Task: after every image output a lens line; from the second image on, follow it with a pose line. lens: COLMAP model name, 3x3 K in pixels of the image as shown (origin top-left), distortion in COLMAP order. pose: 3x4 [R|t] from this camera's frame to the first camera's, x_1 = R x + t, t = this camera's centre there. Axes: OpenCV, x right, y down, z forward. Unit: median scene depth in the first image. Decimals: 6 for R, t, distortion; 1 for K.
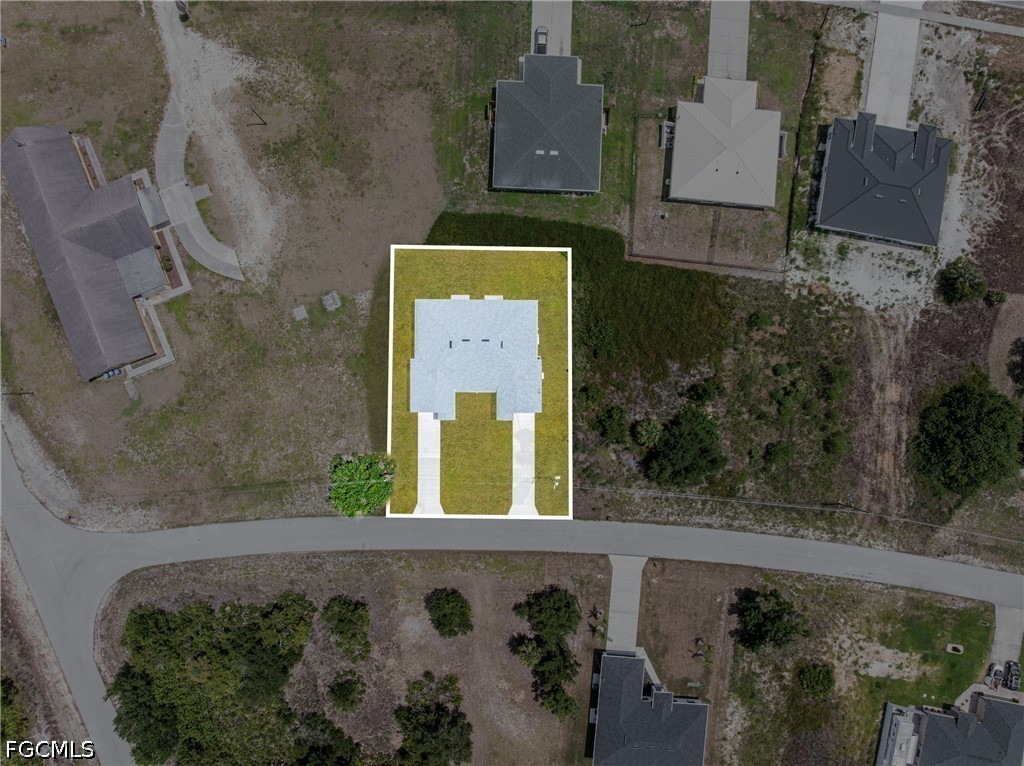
lens RADIAL K [[720.9, 0, 513.6], [0, 720.9, 380.2], [0, 0, 1]] dist [-0.037875, 0.000469]
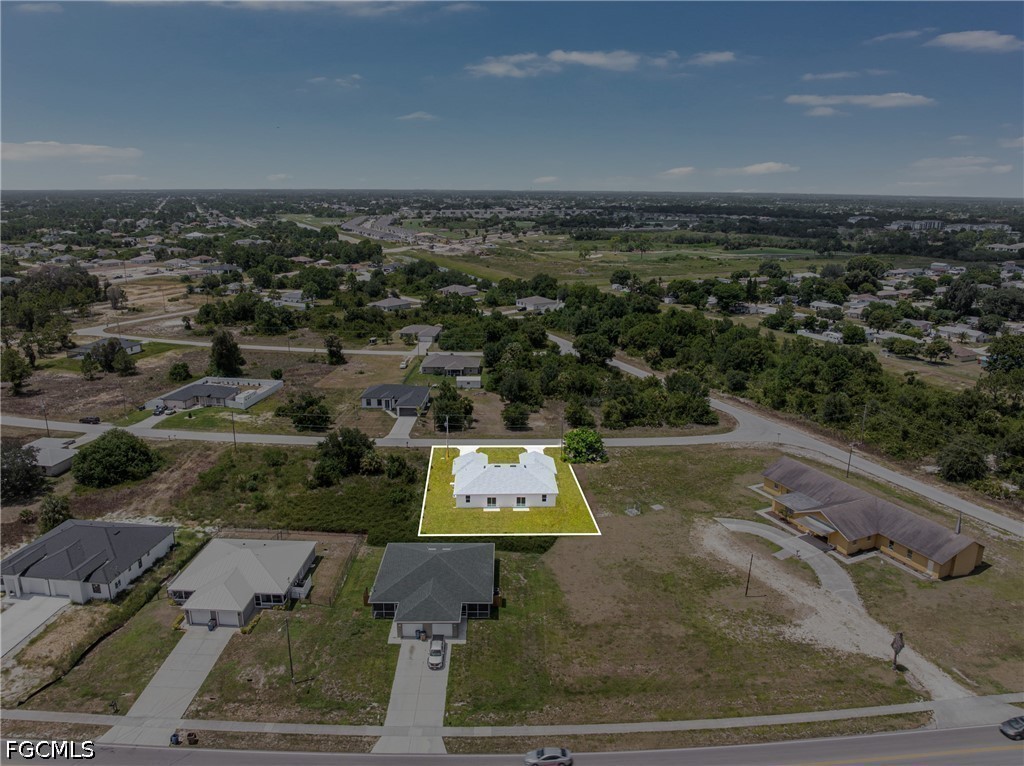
lens RADIAL K [[720.9, 0, 513.6], [0, 720.9, 380.2], [0, 0, 1]] dist [-0.037875, 0.000469]
pose [[-0.998440, -0.017045, -0.053160, 0.001740], [-0.047337, -0.246296, 0.968038, -1.161204], [-0.029594, 0.969045, 0.245105, 0.519755]]
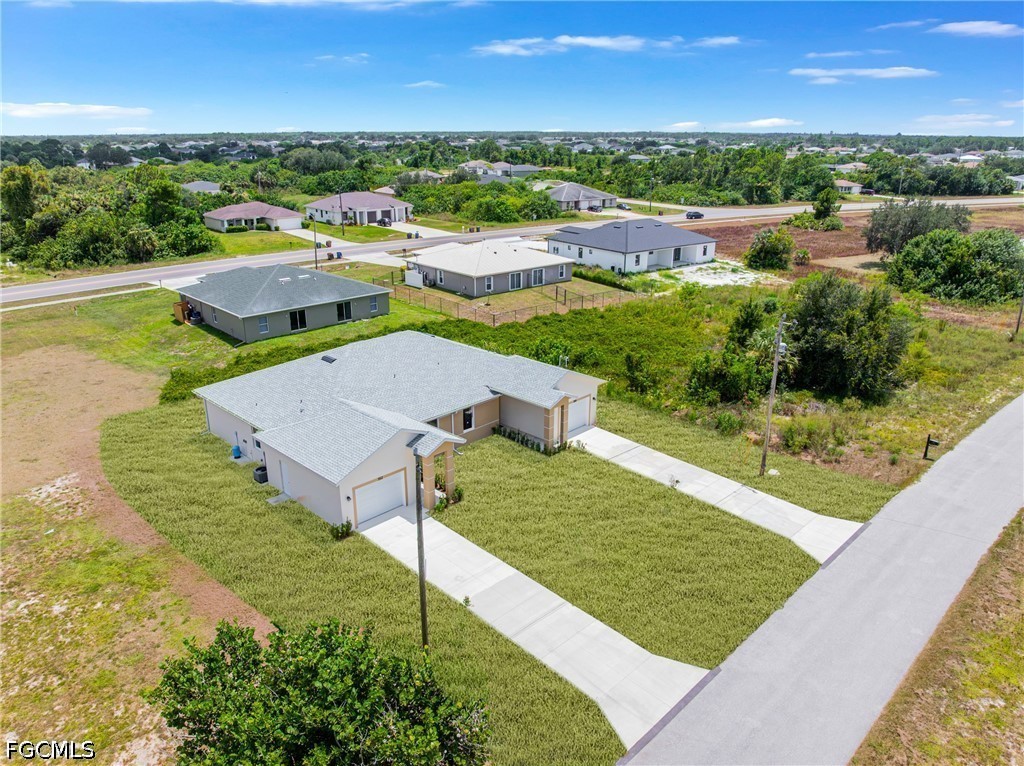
lens RADIAL K [[715.6, 0, 514.5], [0, 715.6, 389.4], [0, 0, 1]] dist [-0.036178, 0.003246]
pose [[0.692669, -0.265229, 0.670719, -0.270901], [0.721235, 0.247684, -0.646894, 0.269002], [0.005449, 0.931829, 0.362856, 0.828233]]
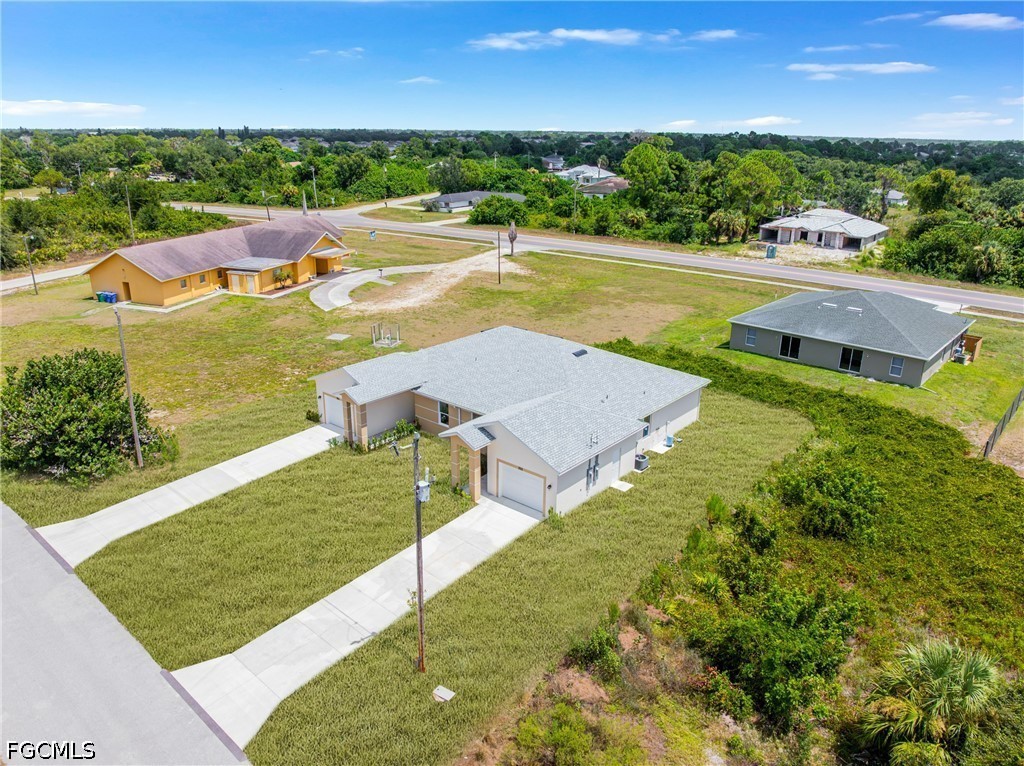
lens RADIAL K [[720.9, 0, 513.6], [0, 720.9, 380.2], [0, 0, 1]] dist [-0.037875, 0.000469]
pose [[0.764871, 0.196864, -0.613366, 0.197837], [-0.644020, 0.255179, -0.721195, 0.259184], [0.014540, 0.946641, 0.321963, 0.839115]]
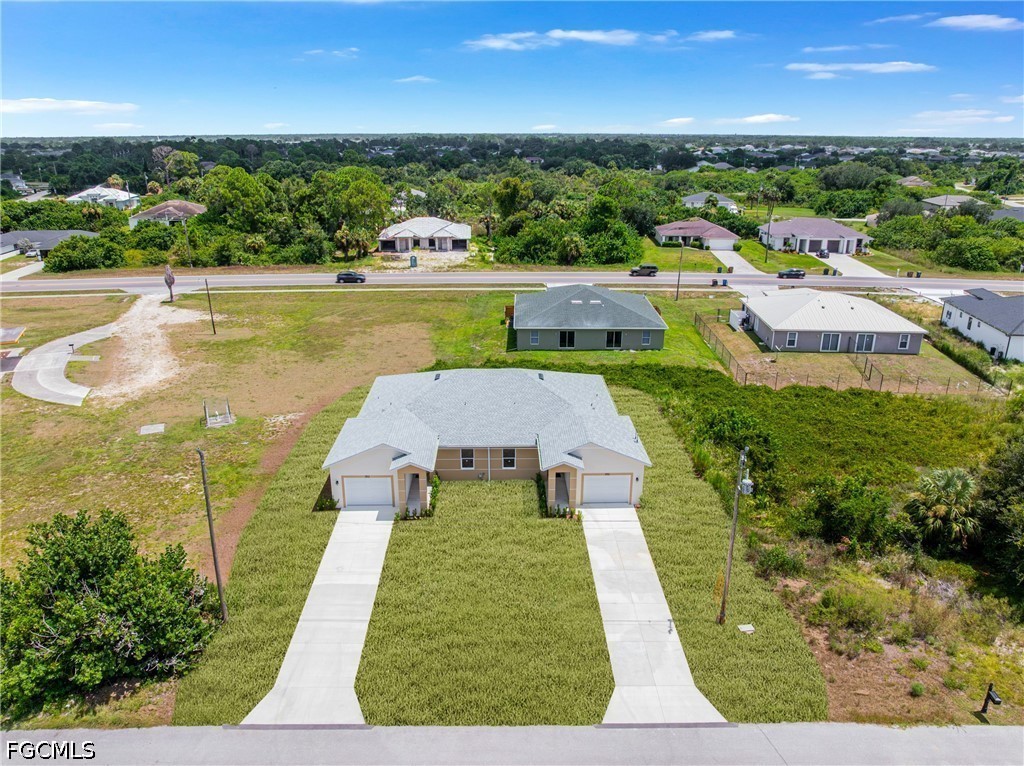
lens RADIAL K [[720.9, 0, 513.6], [0, 720.9, 380.2], [0, 0, 1]] dist [-0.037875, 0.000469]
pose [[0.999397, -0.030019, 0.017453, -0.041893], [0.026543, 0.336368, -0.941357, 0.390495], [0.022388, 0.941252, 0.336961, 0.795666]]
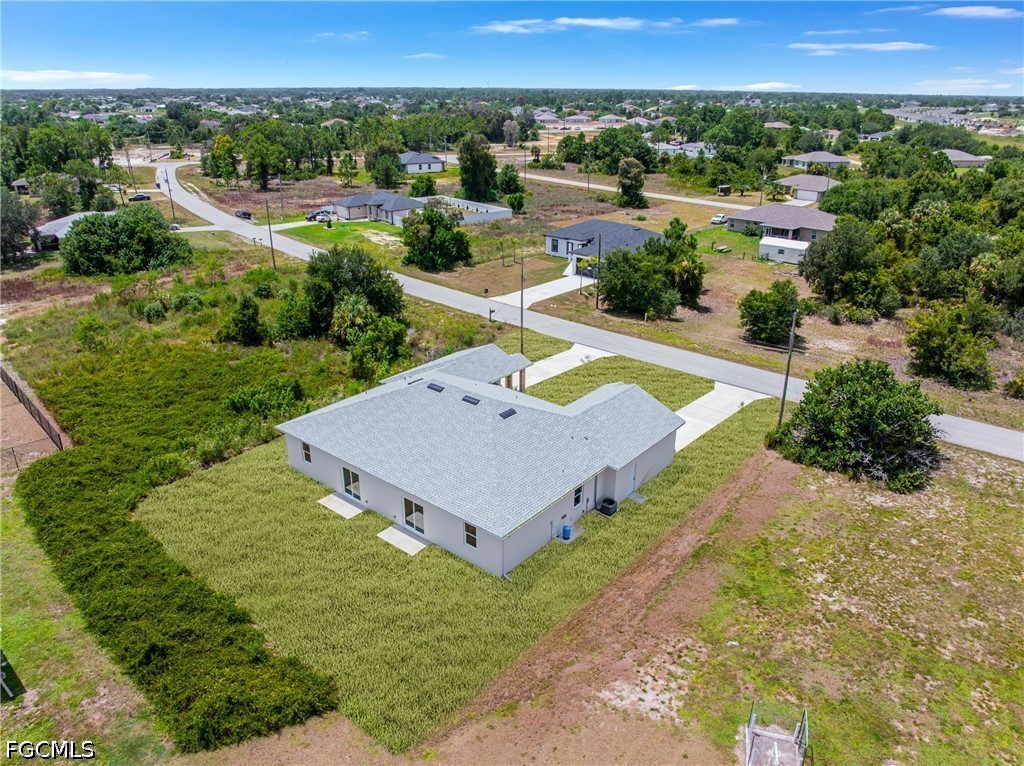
lens RADIAL K [[723.3, 0, 514.1], [0, 723.3, 379.8], [0, 0, 1]] dist [-0.037806, 0.000984]
pose [[-0.775380, -0.263735, 0.573785, -0.290856], [0.630684, -0.277389, 0.724771, -0.305689], [-0.031986, 0.923850, 0.381416, 0.793179]]
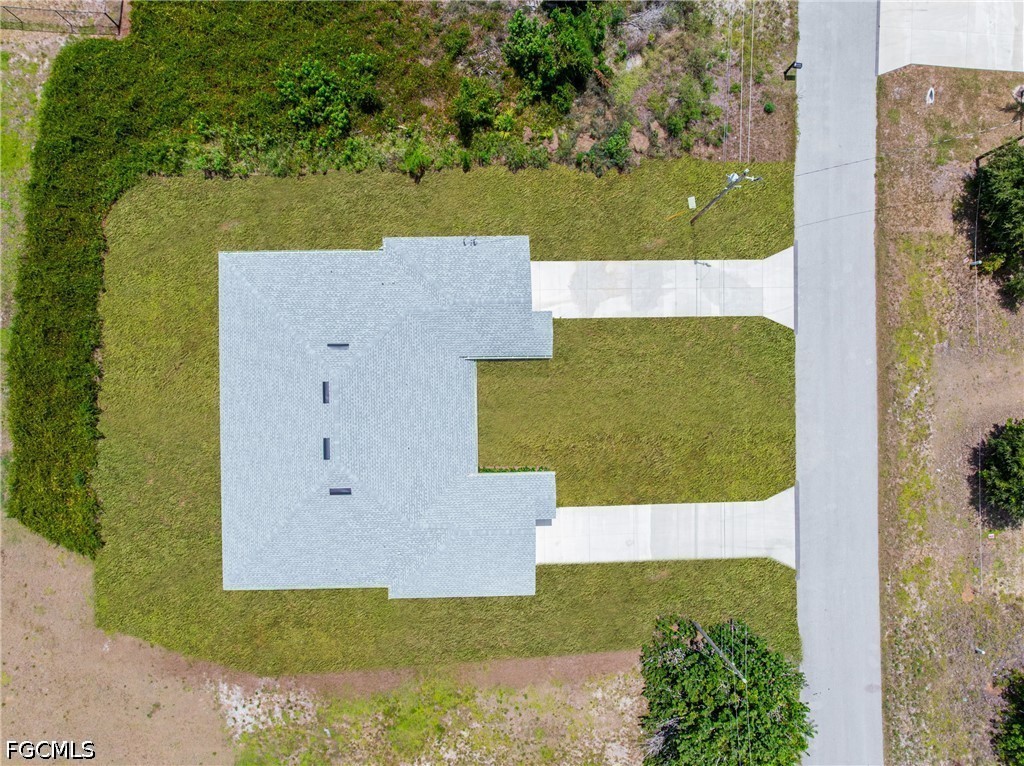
lens RADIAL K [[720.9, 0, 513.6], [0, 720.9, 380.2], [0, 0, 1]] dist [-0.037875, 0.000469]
pose [[-0.022314, -0.999726, -0.007035, -0.030923], [0.998867, -0.022590, 0.041887, 0.019750], [-0.042034, -0.006092, 0.999098, 0.614744]]
